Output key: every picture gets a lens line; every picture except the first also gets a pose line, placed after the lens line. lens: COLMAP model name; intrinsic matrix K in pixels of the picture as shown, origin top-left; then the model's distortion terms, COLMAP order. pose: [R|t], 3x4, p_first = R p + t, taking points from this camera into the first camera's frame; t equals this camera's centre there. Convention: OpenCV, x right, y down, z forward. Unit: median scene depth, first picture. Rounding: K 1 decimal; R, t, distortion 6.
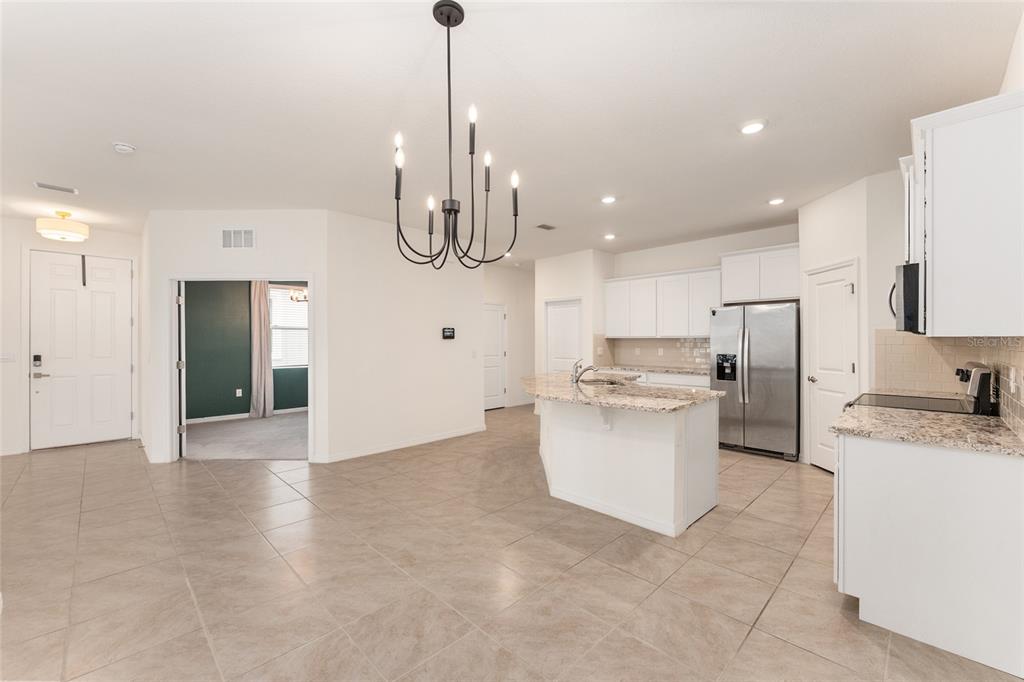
lens RADIAL K [[414.5, 0, 512.0], [0, 414.5, 341.0], [0, 0, 1]] dist [-0.000338, 0.000023]
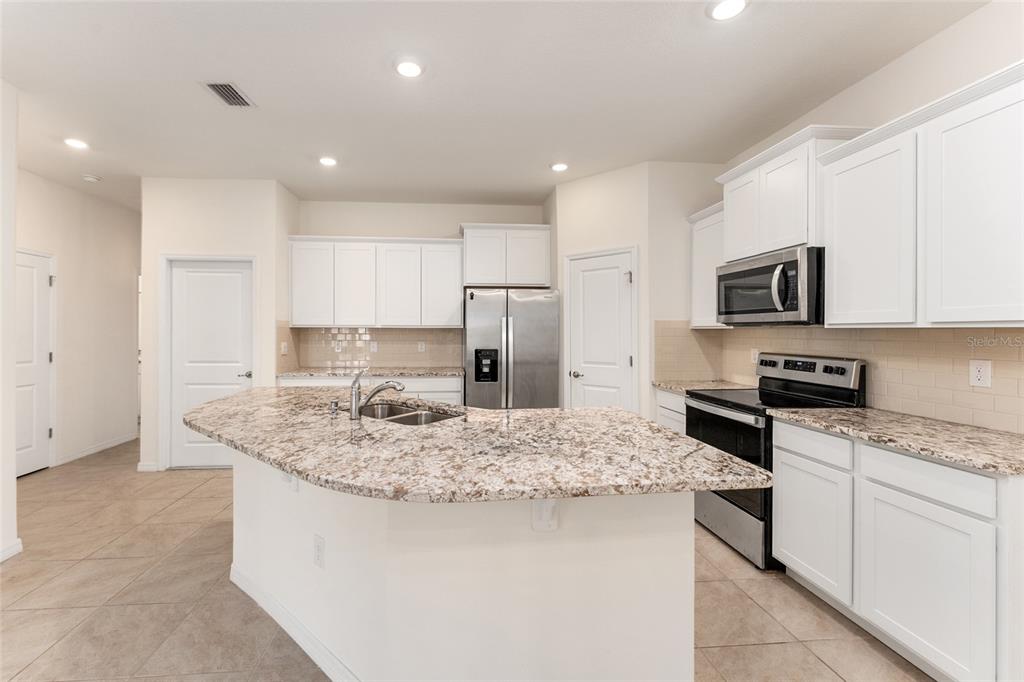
lens RADIAL K [[421.3, 0, 477.7], [0, 421.3, 332.3], [0, 0, 1]] dist [-0.001199, -0.000613]
pose [[0.652050, 0.003369, 0.758169, -0.110372], [-0.002737, 0.999994, -0.002090, 0.001903], [-0.758171, -0.000712, 0.652055, 0.514595]]
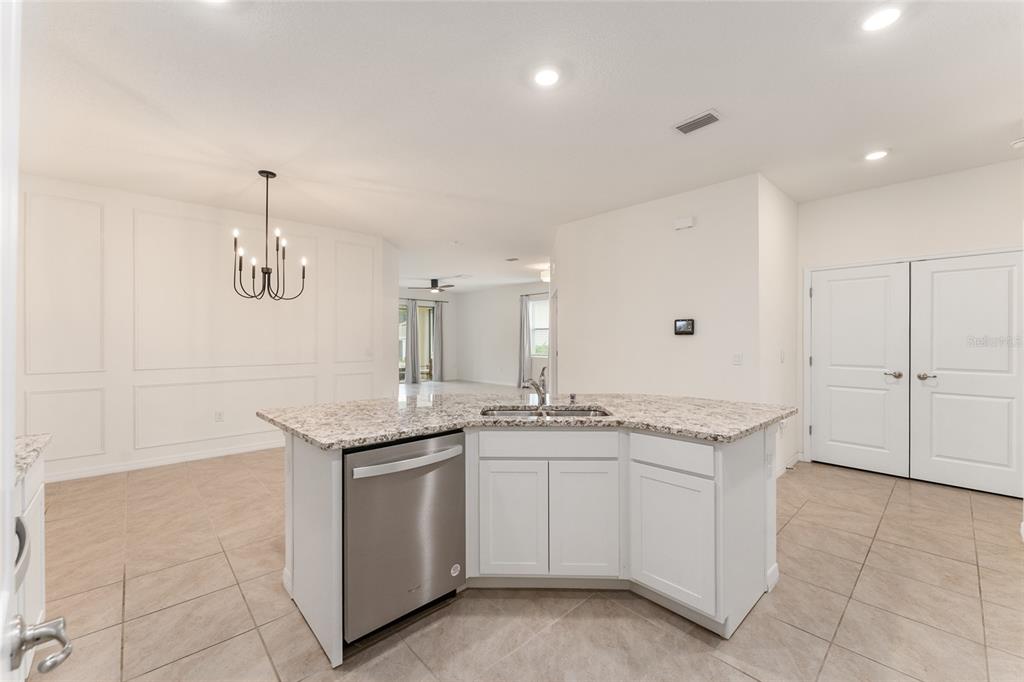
lens RADIAL K [[408.9, 0, 510.4], [0, 408.9, 342.4], [0, 0, 1]] dist [-0.001873, -0.000228]
pose [[-0.036660, 0.011809, -0.999258, 0.686645], [-0.002756, 0.999925, 0.011918, -0.000023], [0.999324, 0.003191, -0.036624, 0.868090]]
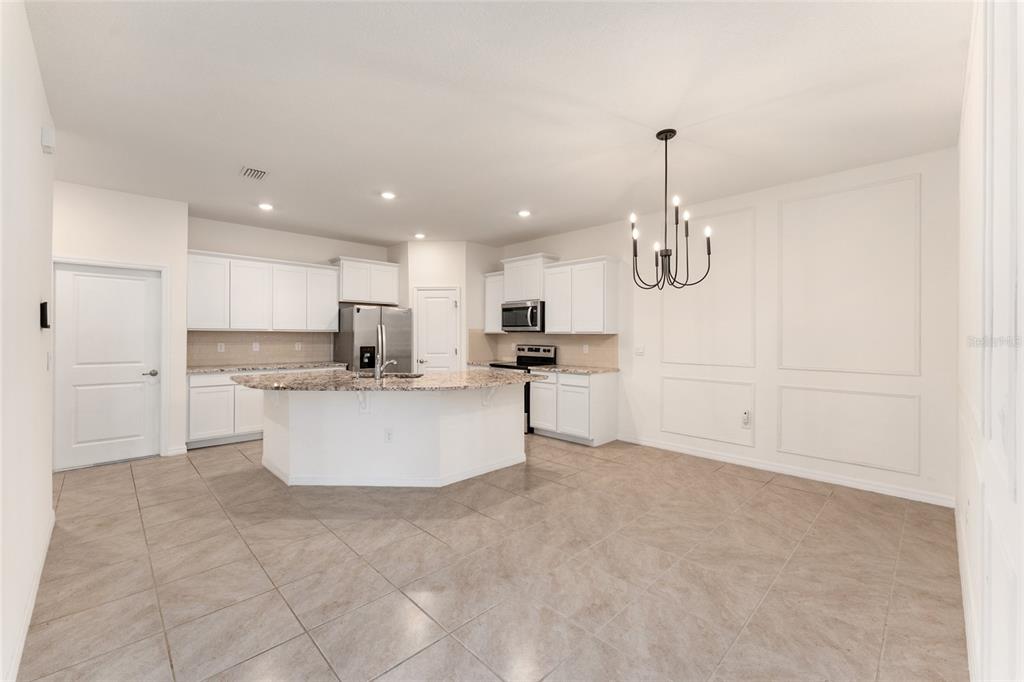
lens RADIAL K [[415.6, 0, 509.4], [0, 415.6, 338.7], [0, 0, 1]] dist [-0.000594, -0.000319]
pose [[0.010049, -0.004690, 0.999939, -0.691919], [-0.001928, 0.999987, 0.004710, 0.004220], [-0.999948, -0.001976, 0.010040, 0.619493]]
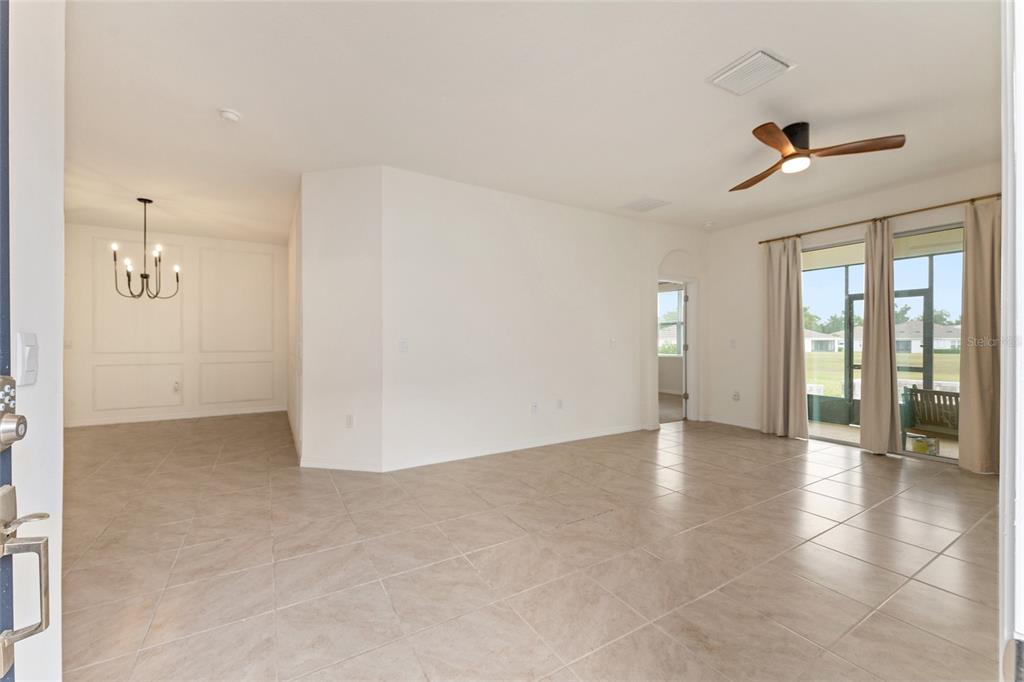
lens RADIAL K [[407.3, 0, 512.0], [0, 407.3, 341.0], [0, 0, 1]] dist [0.001364, 0.000046]
pose [[-0.971273, 0.000389, 0.237967, -1.141399], [0.001070, 0.999996, 0.002729, 0.031421], [-0.237965, 0.002906, -0.971269, 1.125751]]
